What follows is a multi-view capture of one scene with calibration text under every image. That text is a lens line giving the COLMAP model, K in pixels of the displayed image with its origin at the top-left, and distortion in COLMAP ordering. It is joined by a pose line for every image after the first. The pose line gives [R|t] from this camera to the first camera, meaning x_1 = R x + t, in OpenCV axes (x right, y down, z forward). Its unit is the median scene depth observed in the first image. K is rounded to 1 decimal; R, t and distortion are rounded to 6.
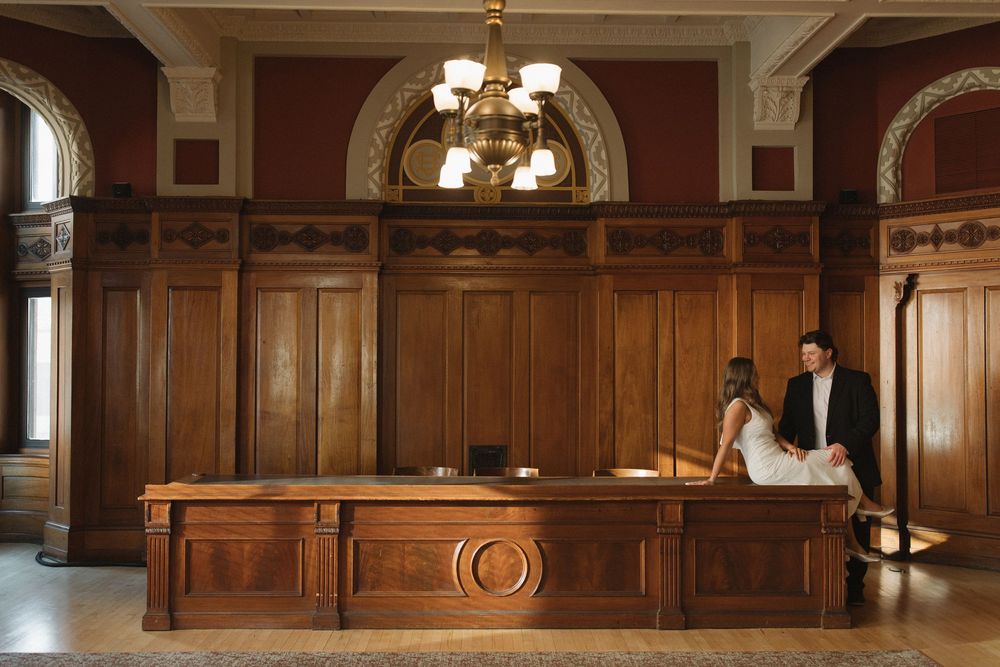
lens RADIAL K [[971.0, 0, 499.3], [0, 971.0, 347.1], [0, 0, 1]] dist [0.010578, -0.010815]
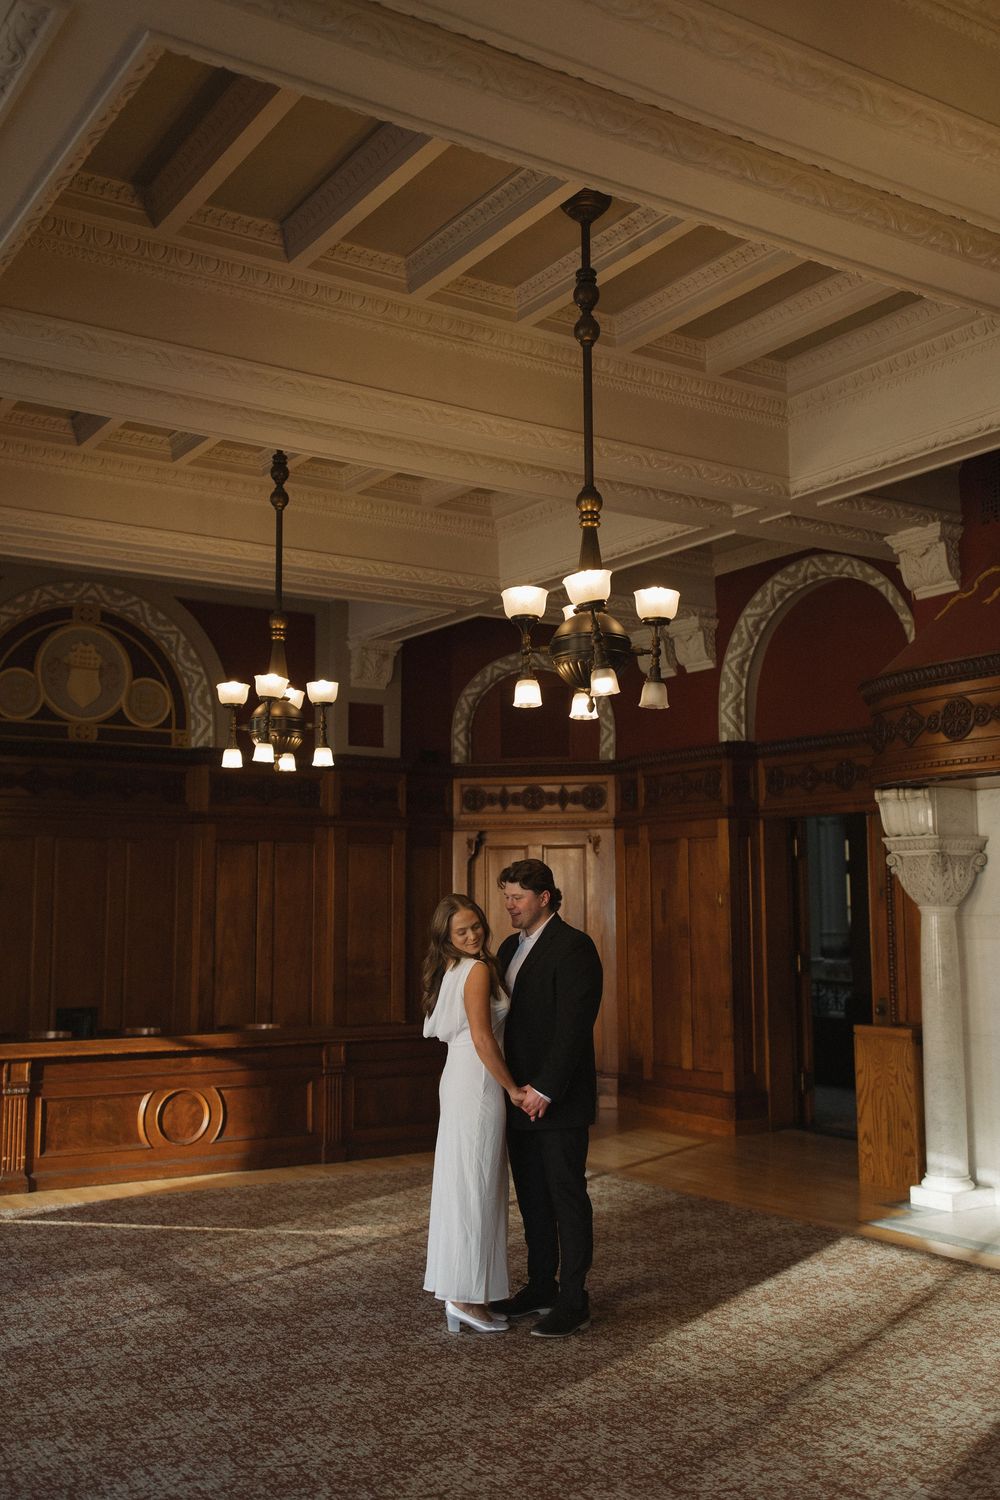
lens RADIAL K [[1456.5, 0, 493.1], [0, 1456.5, 751.3], [0, 0, 1]] dist [0.010578, -0.010815]
pose [[0.856540, 0.053940, 0.513255, -0.396657], [-0.007689, 0.995746, -0.091814, -0.015190], [-0.516024, 0.074696, 0.853311, -0.387788]]
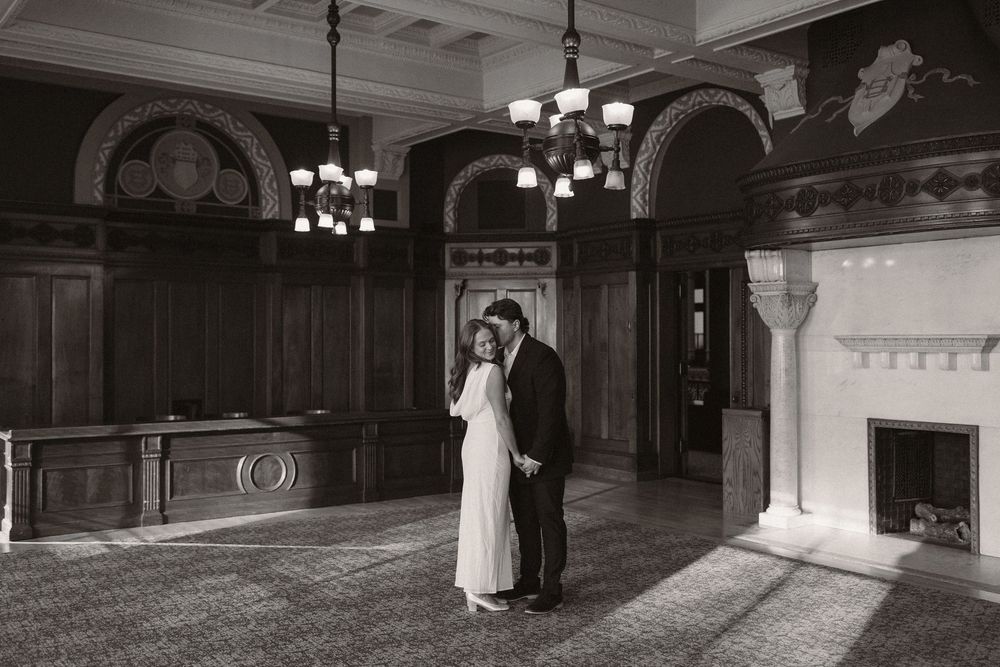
lens RADIAL K [[982.6, 0, 523.1], [0, 982.6, 335.1], [0, 0, 1]] dist [0.009593, -0.007235]
pose [[0.816272, 0.000024, 0.577668, -0.414367], [-0.010231, 0.999844, 0.014416, -0.009251], [-0.577577, -0.017677, 0.816145, -0.348356]]
